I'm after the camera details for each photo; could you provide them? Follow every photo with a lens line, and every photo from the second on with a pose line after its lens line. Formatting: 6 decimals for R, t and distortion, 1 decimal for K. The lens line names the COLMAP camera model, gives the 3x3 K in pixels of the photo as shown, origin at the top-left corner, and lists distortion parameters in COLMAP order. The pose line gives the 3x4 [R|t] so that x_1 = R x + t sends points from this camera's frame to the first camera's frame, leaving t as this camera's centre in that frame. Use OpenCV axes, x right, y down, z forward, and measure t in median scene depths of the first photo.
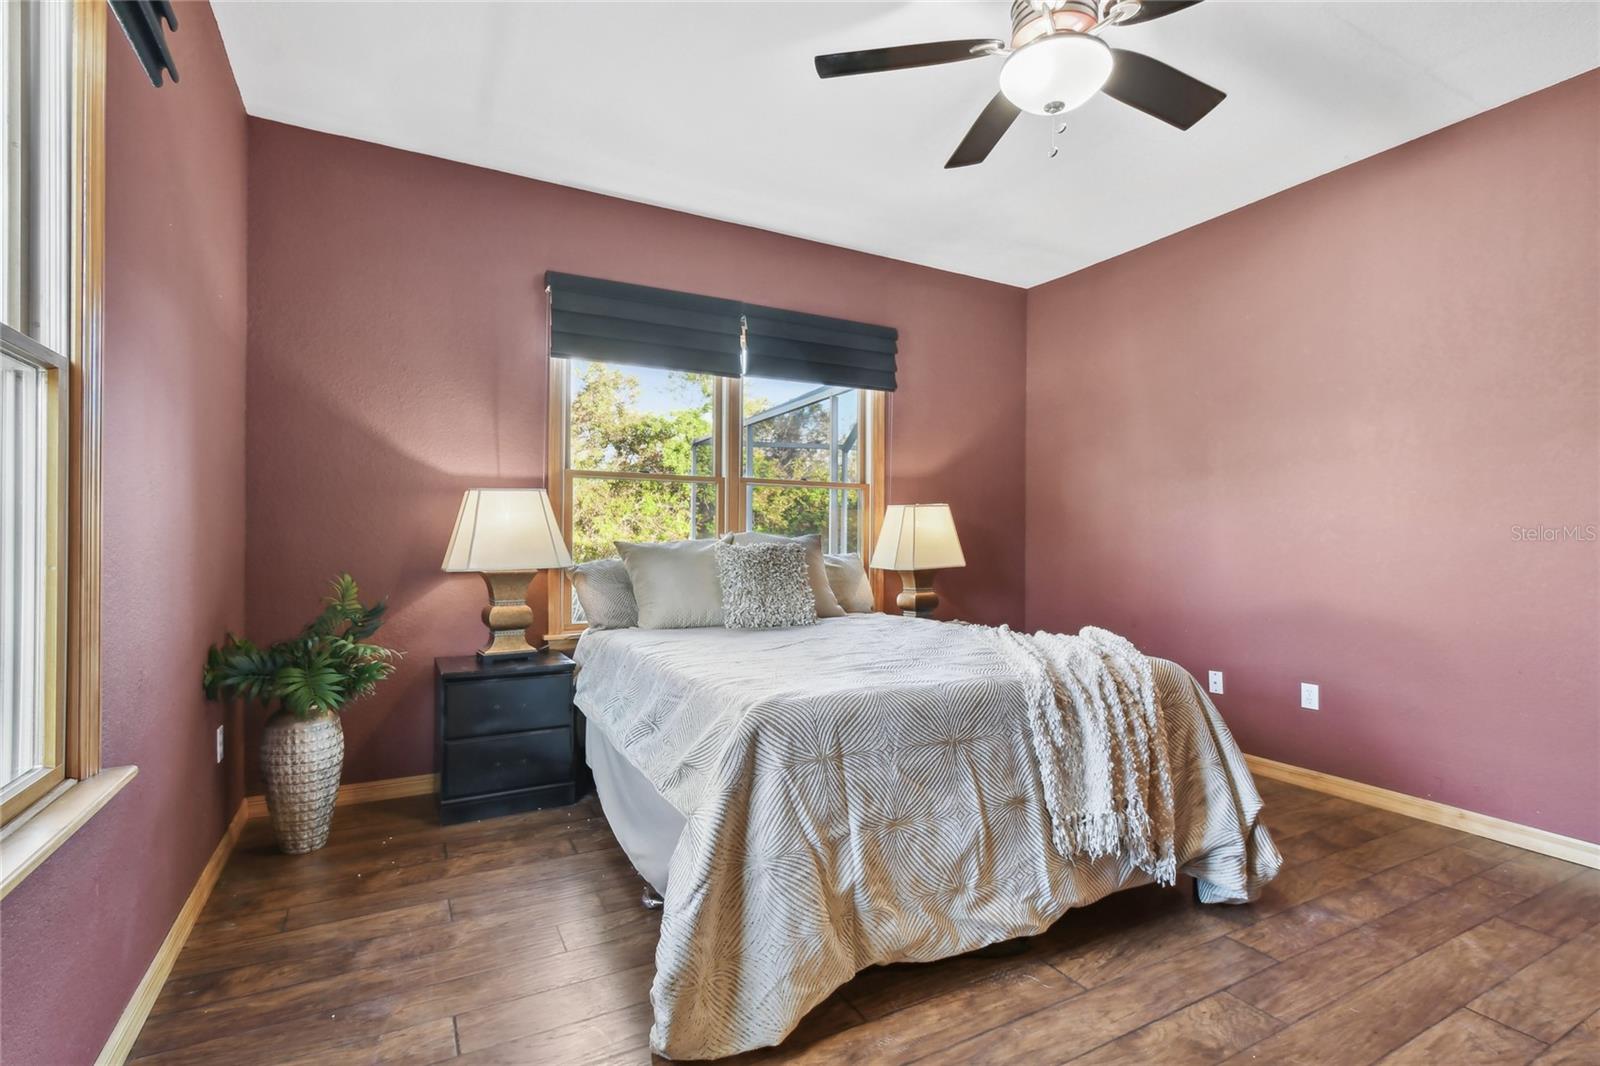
lens RADIAL K [[732.1, 0, 802.0], [0, 732.1, 543.6], [0, 0, 1]] dist [0.001241, 0.000052]
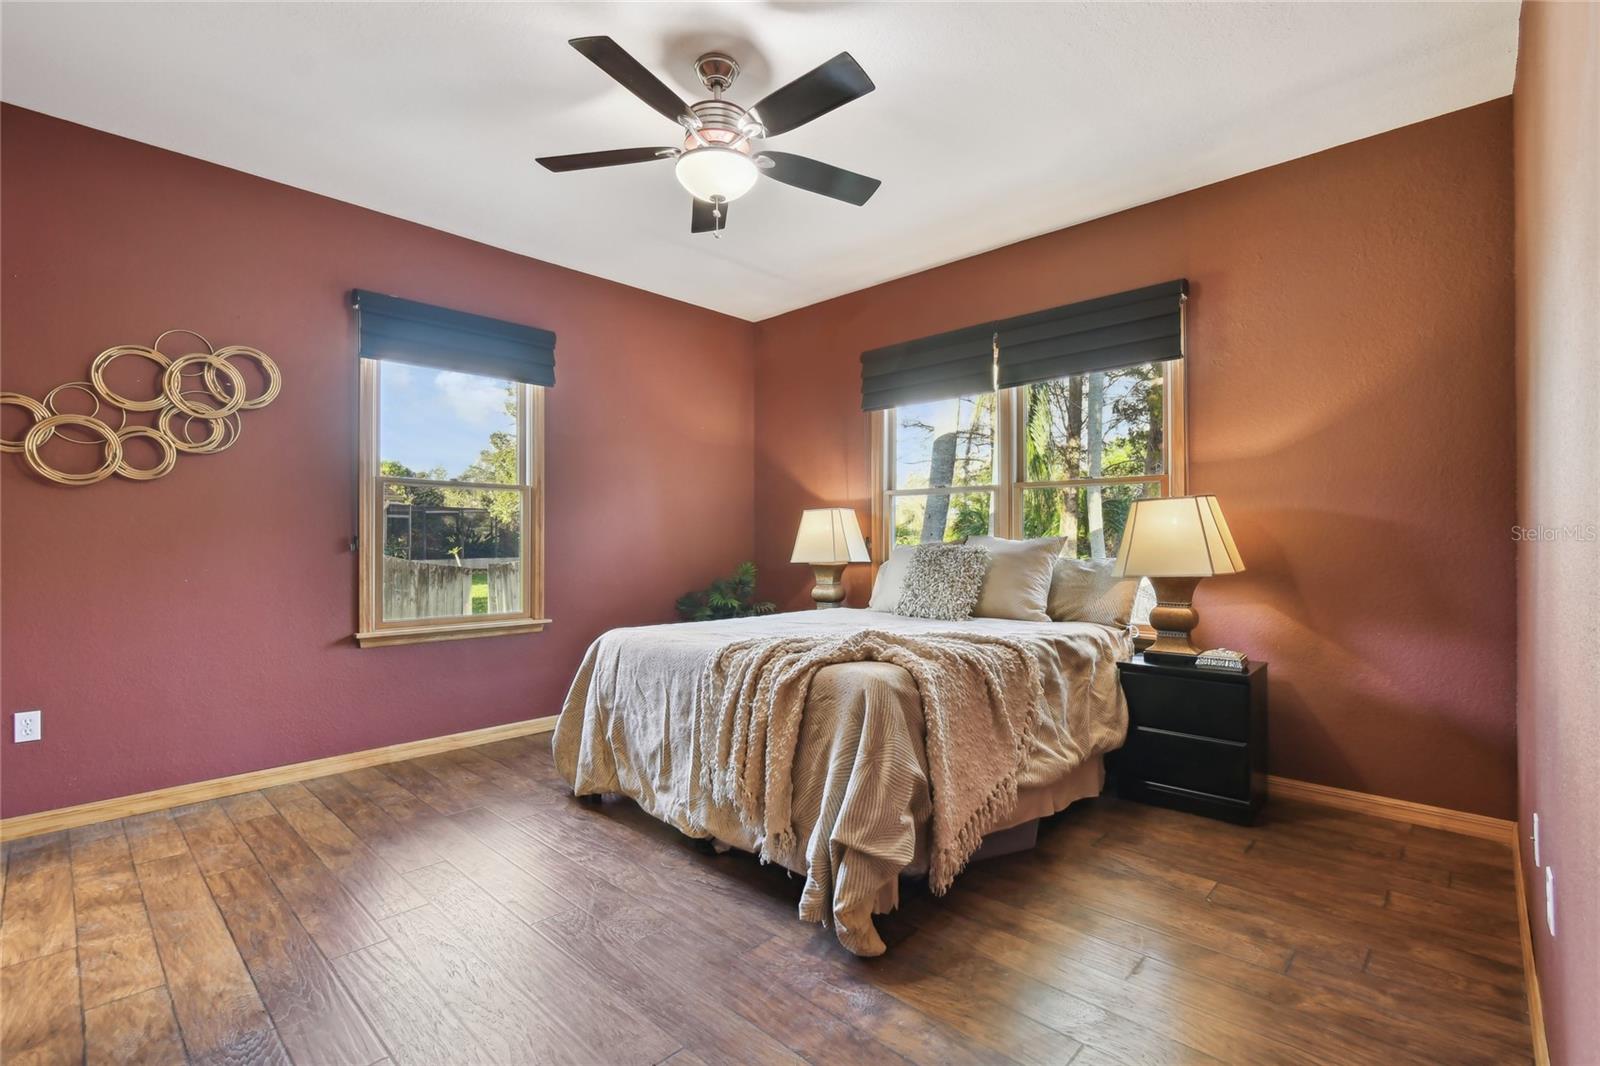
lens RADIAL K [[732.1, 0, 802.0], [0, 732.1, 543.6], [0, 0, 1]] dist [0.001241, 0.000052]
pose [[0.321206, -0.002450, -0.947006, 1.441798], [-0.006294, 0.999969, -0.004722, 0.005948], [0.946988, 0.007477, 0.321181, 0.667001]]
